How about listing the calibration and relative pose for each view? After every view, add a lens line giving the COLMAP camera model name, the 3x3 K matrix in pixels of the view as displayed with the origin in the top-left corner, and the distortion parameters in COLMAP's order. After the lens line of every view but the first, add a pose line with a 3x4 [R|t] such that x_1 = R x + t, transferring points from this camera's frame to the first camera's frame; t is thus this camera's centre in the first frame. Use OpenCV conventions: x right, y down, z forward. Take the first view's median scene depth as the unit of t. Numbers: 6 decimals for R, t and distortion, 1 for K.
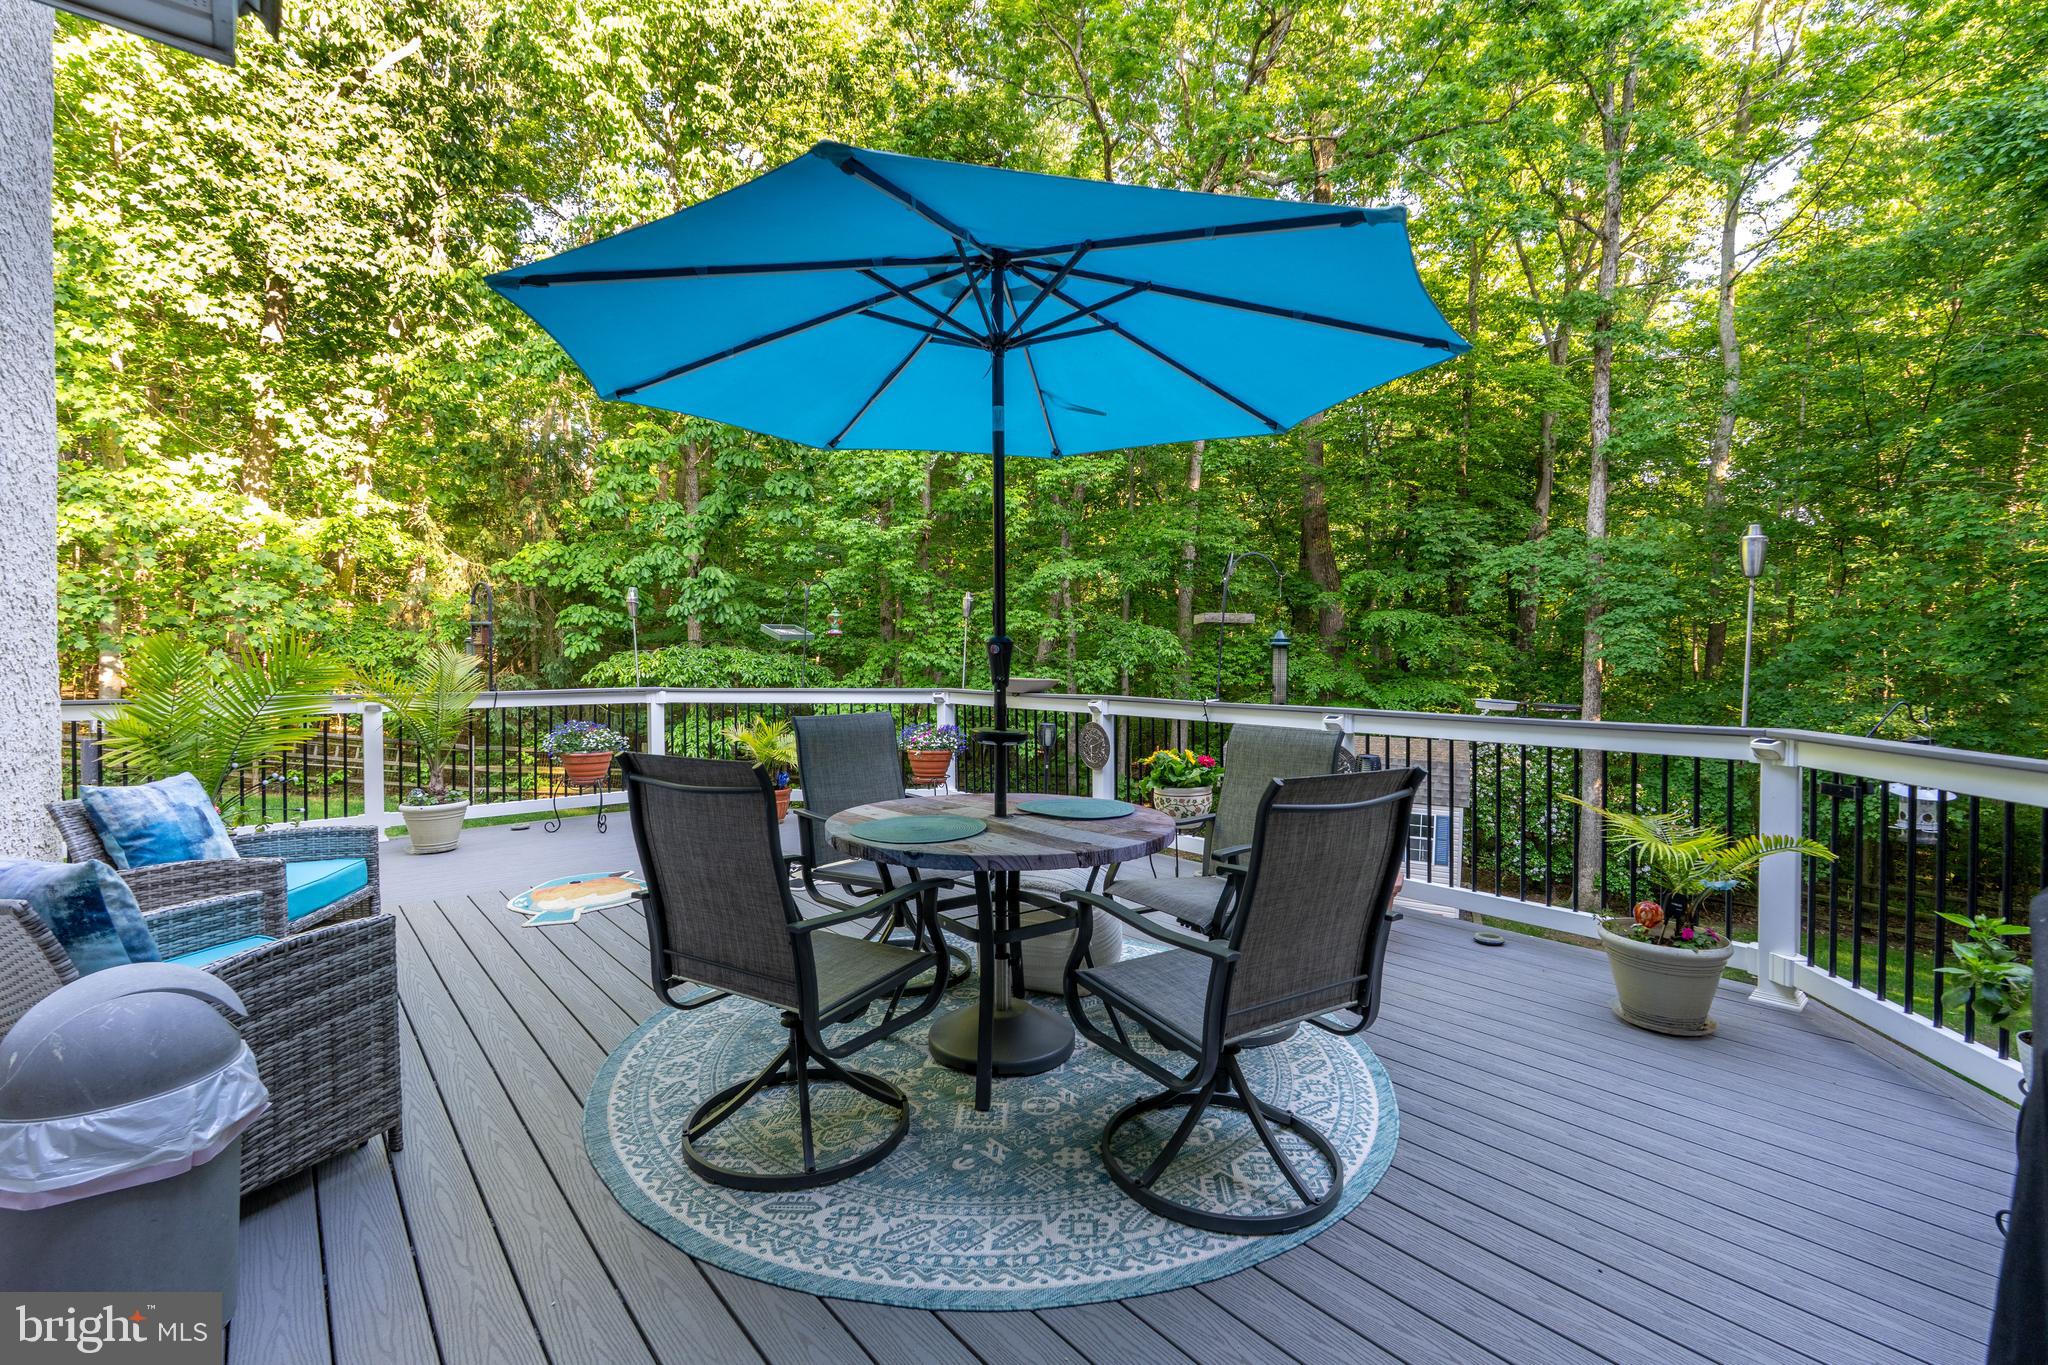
lens RADIAL K [[891.0, 0, 1024.0], [0, 891.0, 682.5], [0, 0, 1]] dist [-0.000220, -0.000011]
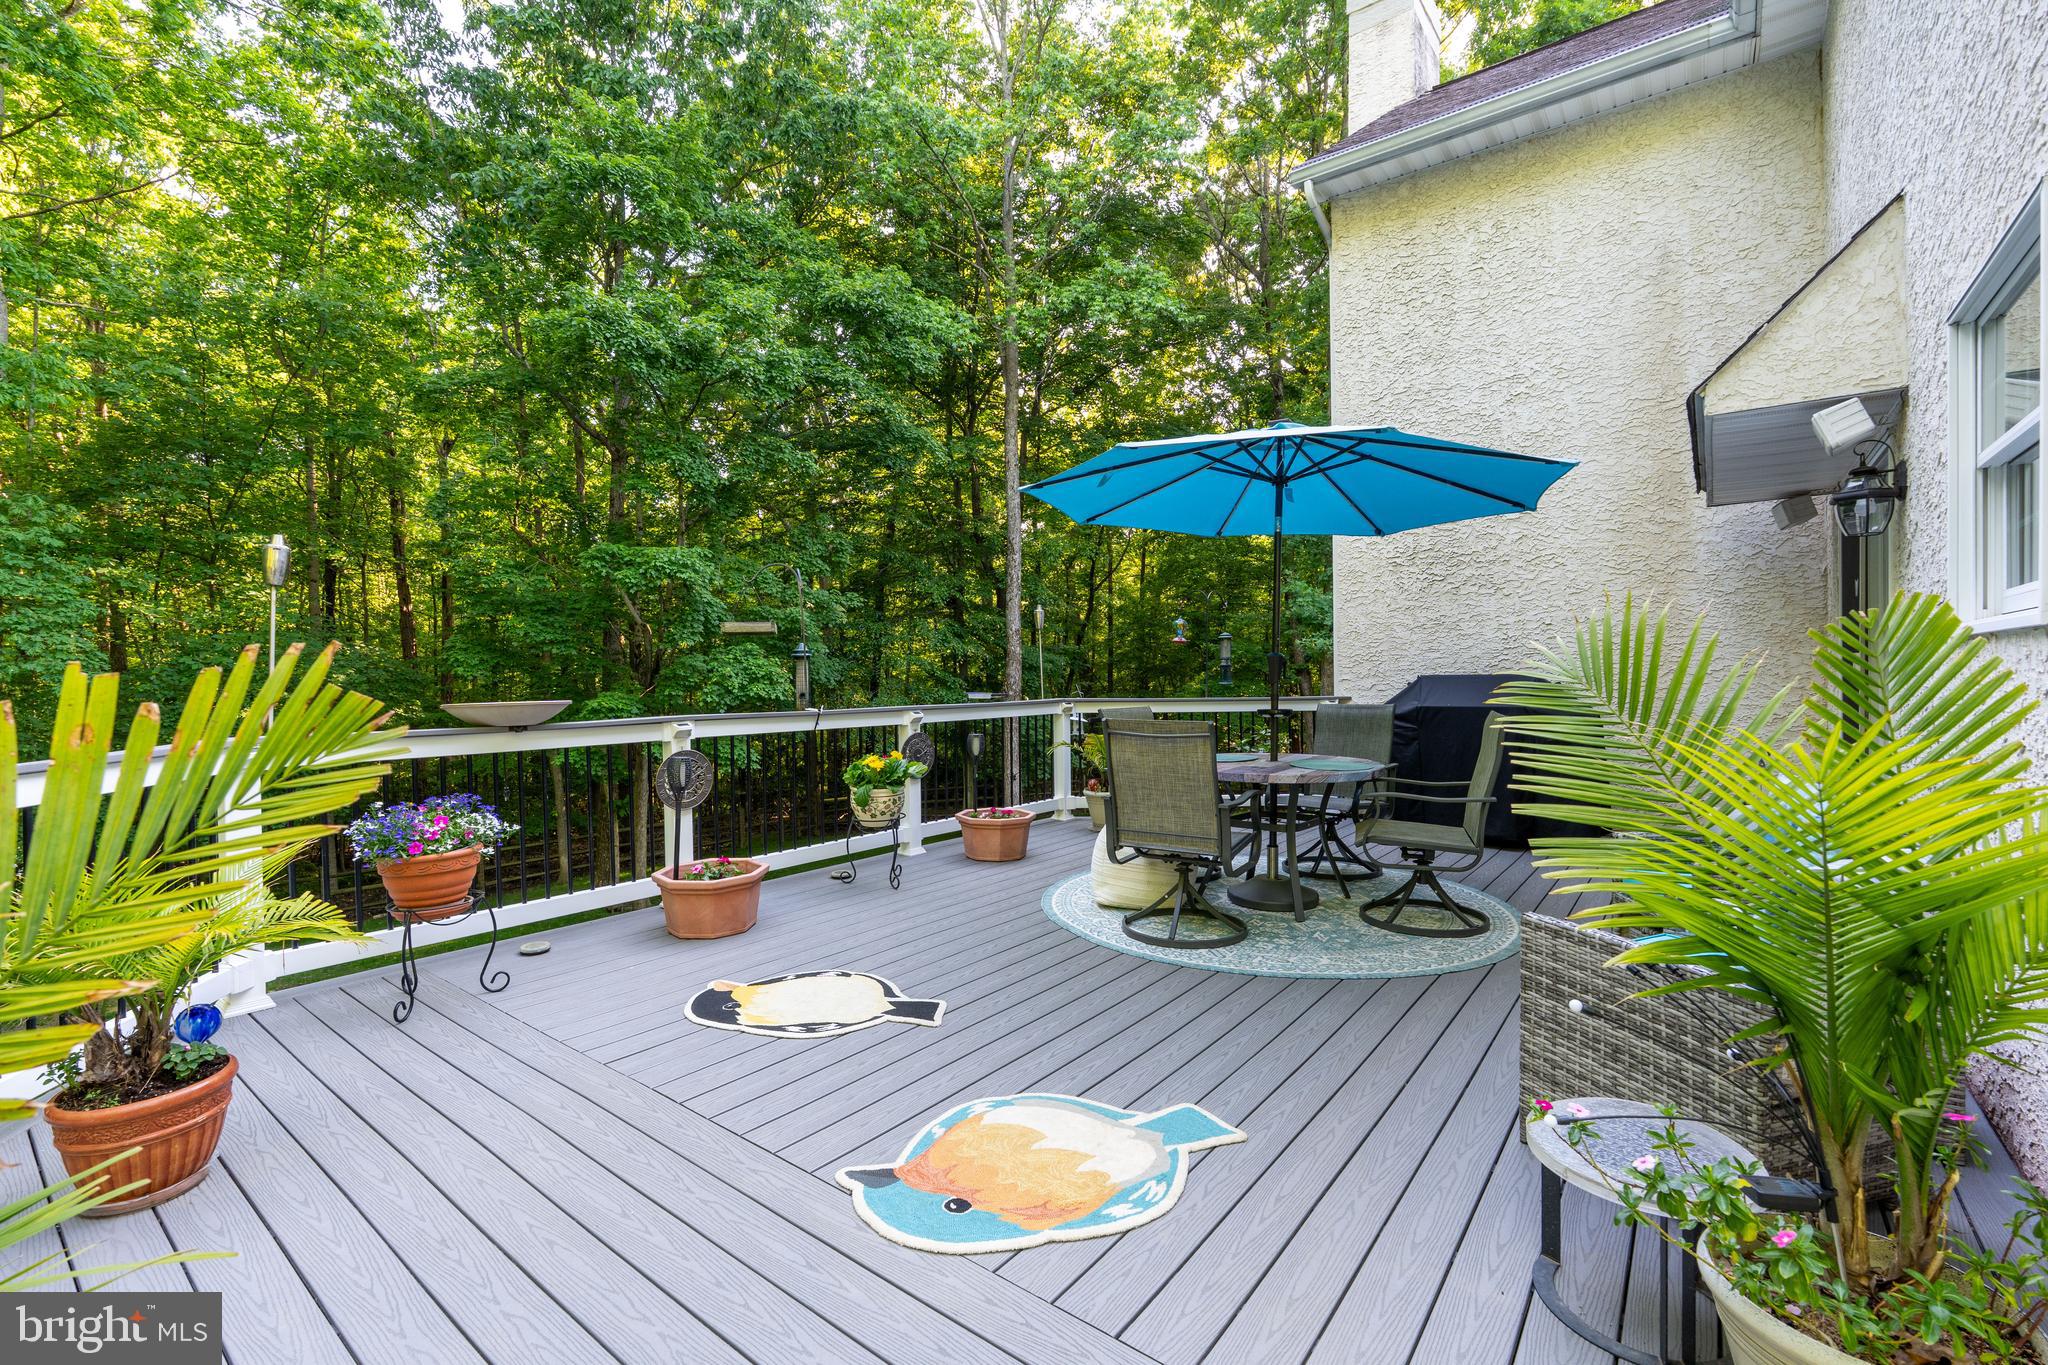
lens RADIAL K [[891.0, 0, 1024.0], [0, 891.0, 682.5], [0, 0, 1]] dist [-0.000220, -0.000011]
pose [[-0.203911, -0.016145, 0.978856, -1.320401], [0.029549, 0.999307, 0.022638, -0.044675], [-0.978543, 0.033541, -0.203292, 1.514342]]
